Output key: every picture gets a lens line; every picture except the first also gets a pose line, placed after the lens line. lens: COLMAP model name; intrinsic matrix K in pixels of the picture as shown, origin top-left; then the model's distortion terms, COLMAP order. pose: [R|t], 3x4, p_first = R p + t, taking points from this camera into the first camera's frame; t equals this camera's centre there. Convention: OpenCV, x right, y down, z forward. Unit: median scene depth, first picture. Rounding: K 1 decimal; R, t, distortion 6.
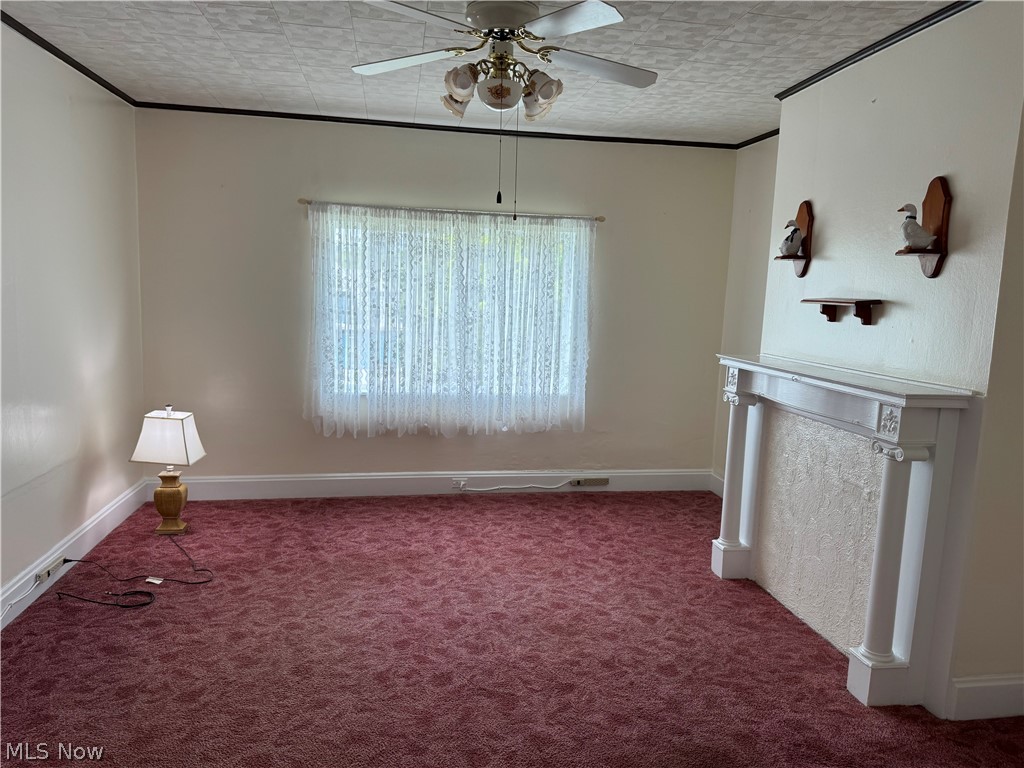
lens RADIAL K [[740.0, 0, 512.0], [0, 740.0, 384.0], [0, 0, 1]] dist [0.113508, -0.151691]
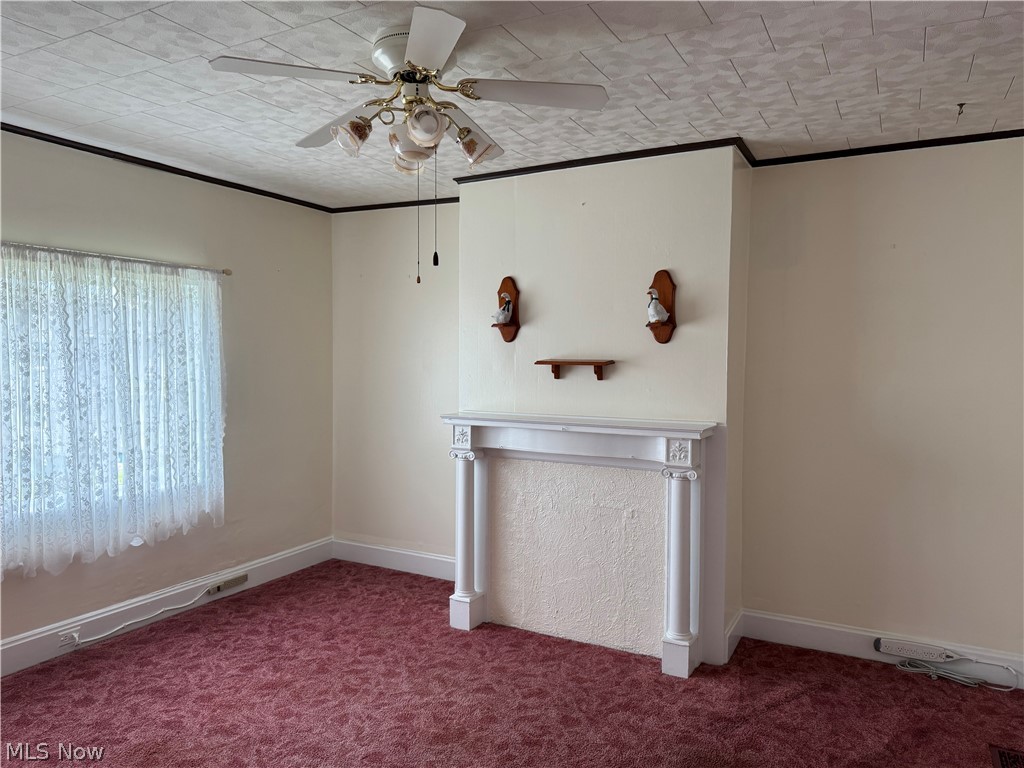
lens RADIAL K [[740.0, 0, 512.0], [0, 740.0, 384.0], [0, 0, 1]] dist [0.113508, -0.151691]
pose [[0.600527, -0.059127, 0.797415, -0.416719], [0.113377, 0.993483, -0.011718, -0.050969], [-0.791526, 0.097446, 0.603317, 0.255119]]
